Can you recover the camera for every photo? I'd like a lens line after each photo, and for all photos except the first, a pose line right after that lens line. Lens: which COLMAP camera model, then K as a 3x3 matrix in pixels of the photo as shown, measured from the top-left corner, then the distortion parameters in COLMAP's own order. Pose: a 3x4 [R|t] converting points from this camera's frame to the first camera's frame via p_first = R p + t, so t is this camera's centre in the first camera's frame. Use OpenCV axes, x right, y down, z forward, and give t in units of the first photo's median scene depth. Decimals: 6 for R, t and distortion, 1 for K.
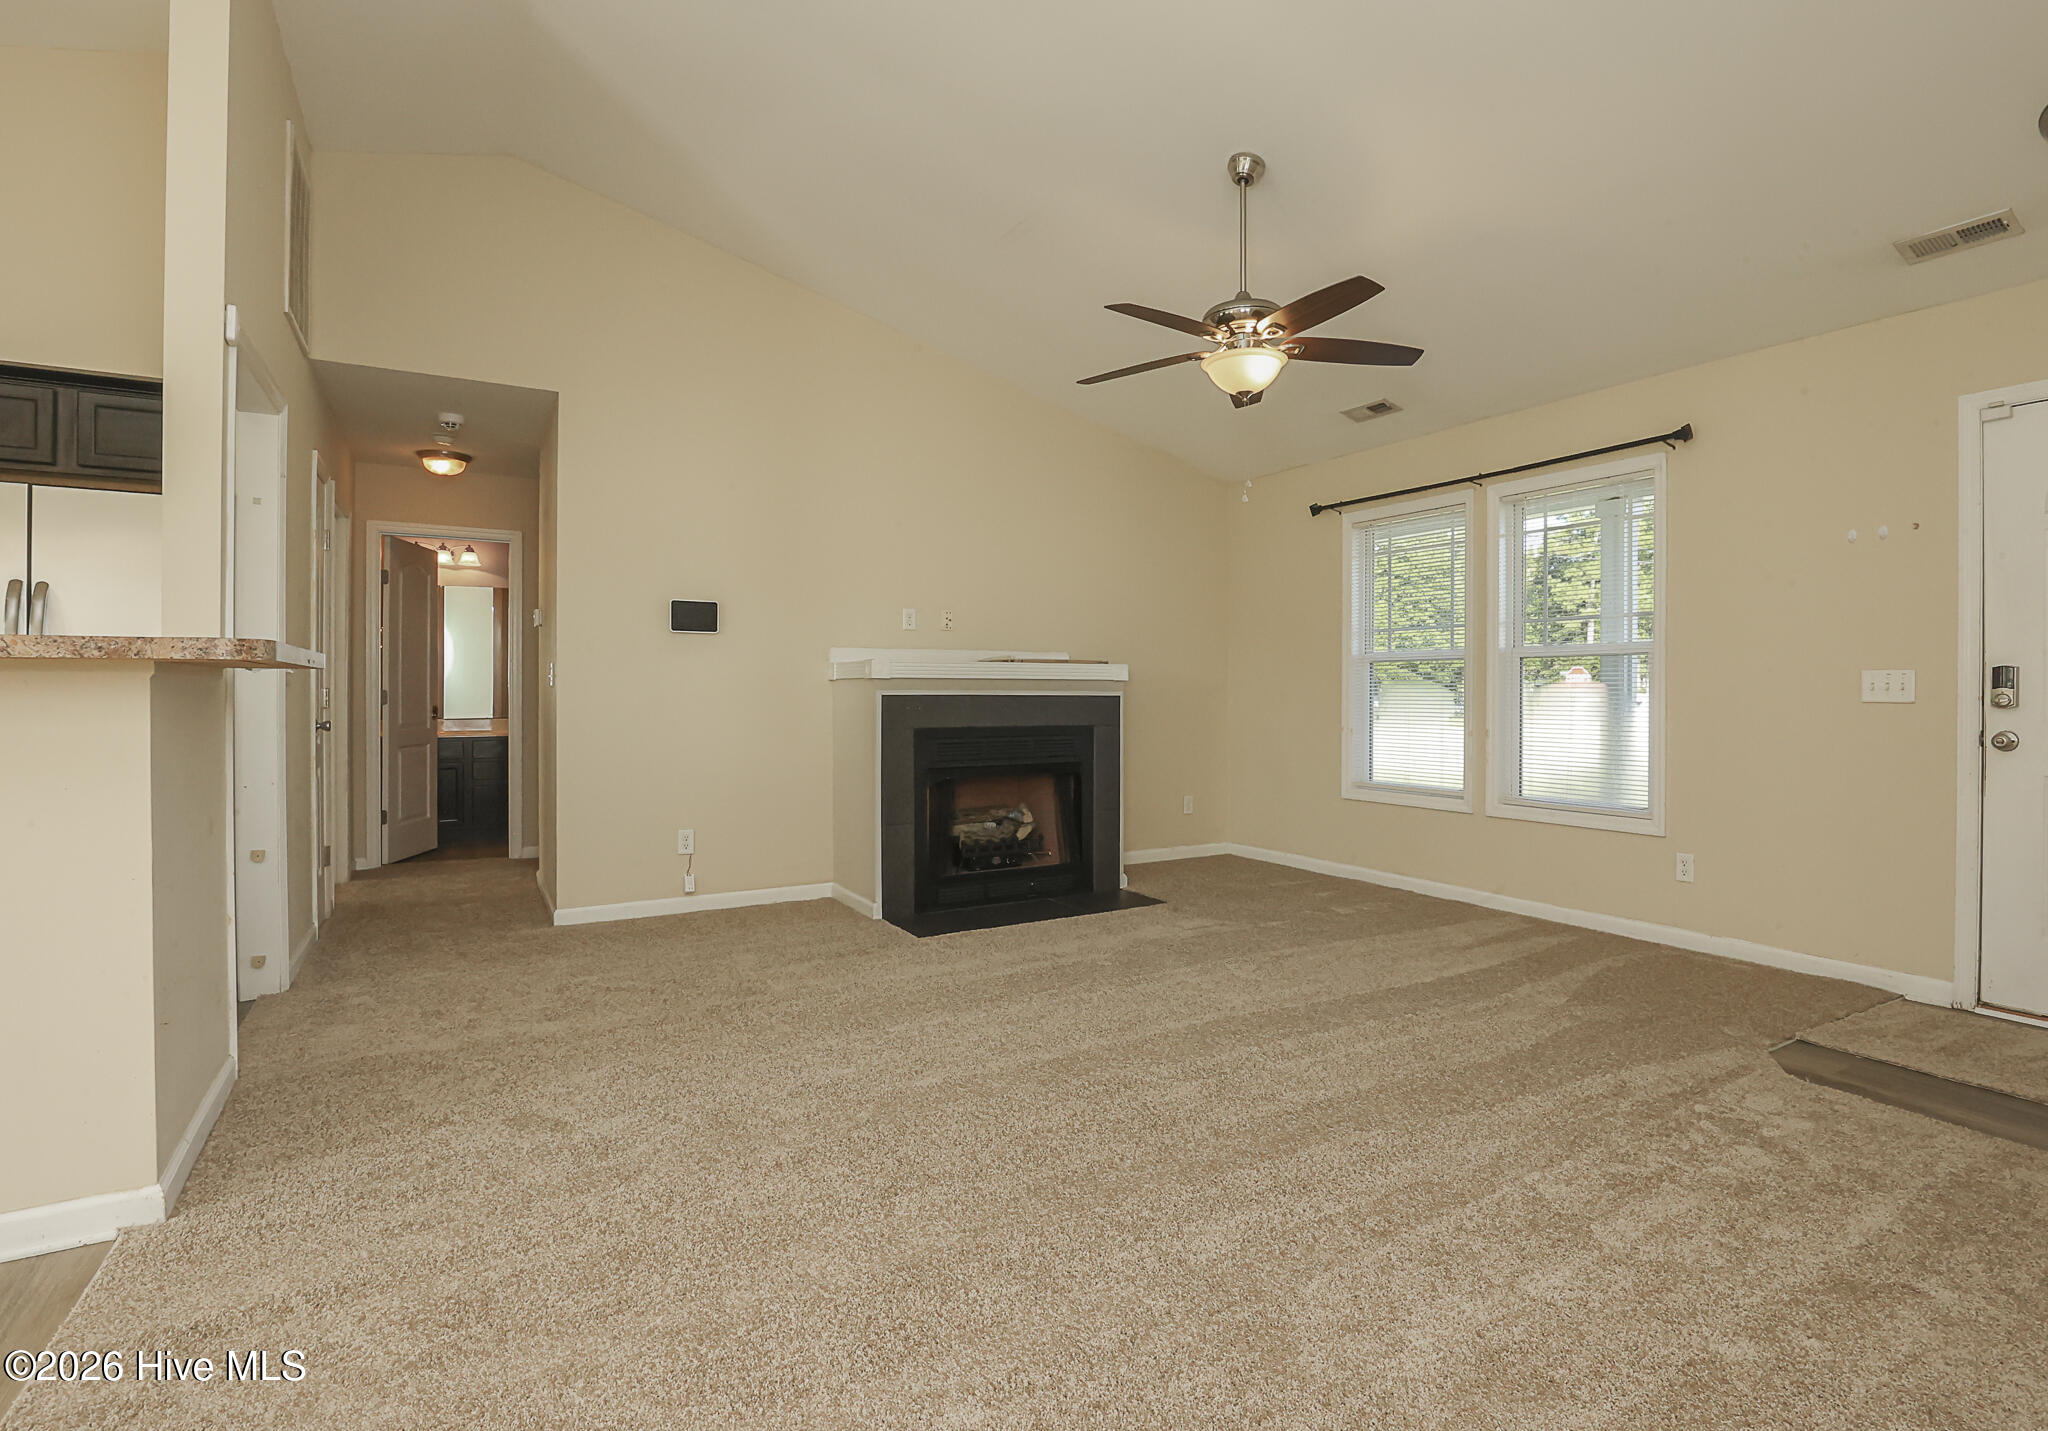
lens RADIAL K [[1032.4, 0, 1051.8], [0, 1032.4, 691.6], [0, 0, 1]] dist [0.000395, 0.000017]
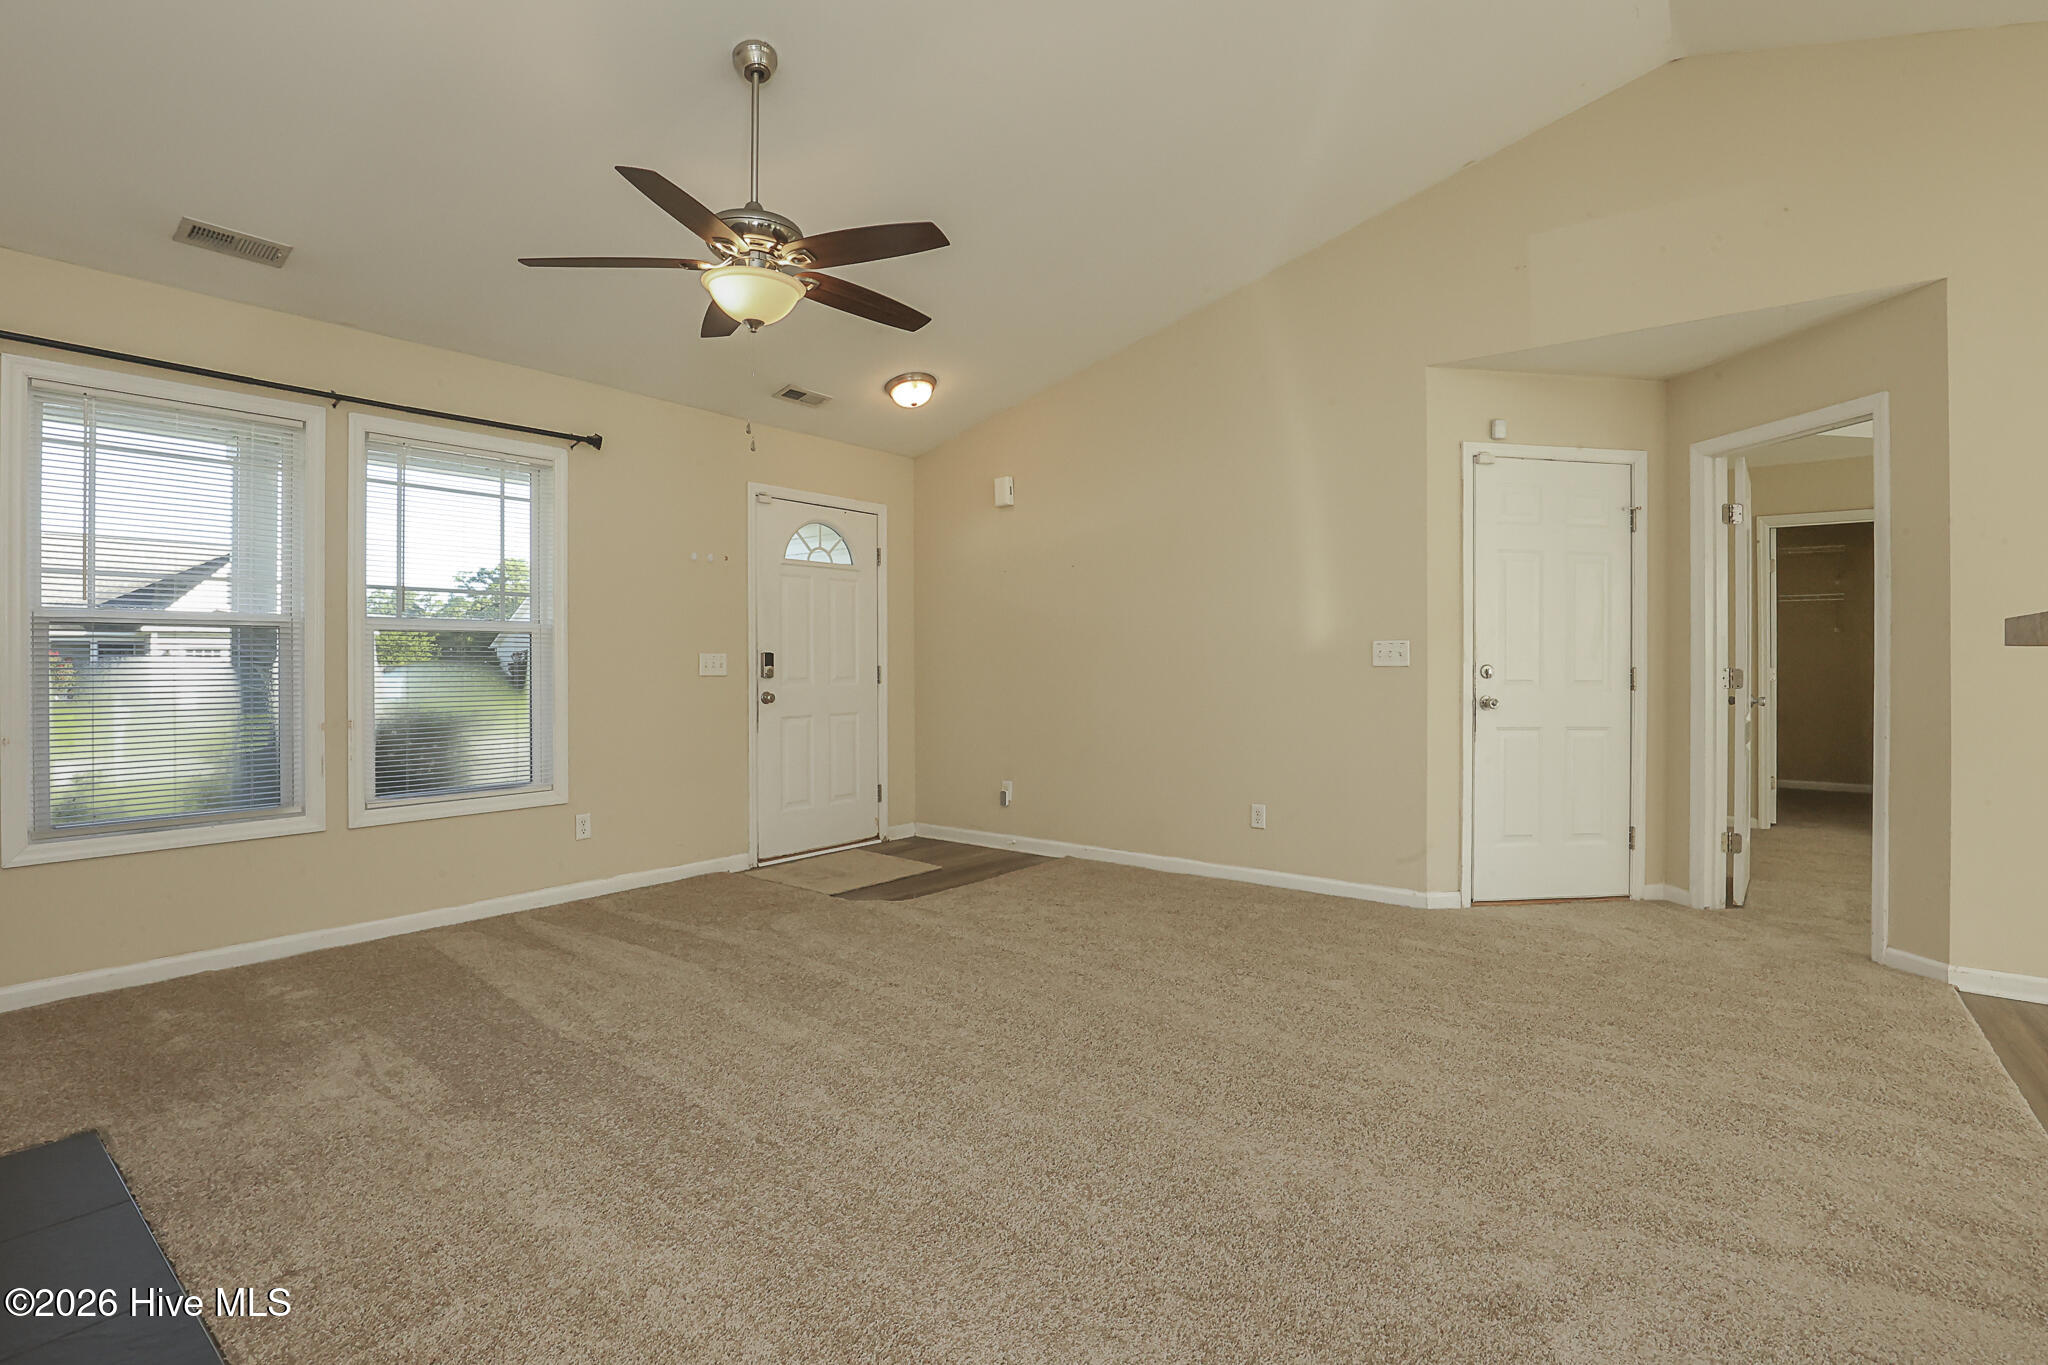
lens RADIAL K [[960.7, 0, 1022.6], [0, 960.7, 671.1], [0, 0, 1]] dist [-0.048904, 0.012718]
pose [[-0.368969, -0.003959, 0.929433, -0.608320], [0.006361, 0.999957, 0.006785, -0.002652], [-0.929420, 0.008416, -0.368928, 1.095177]]
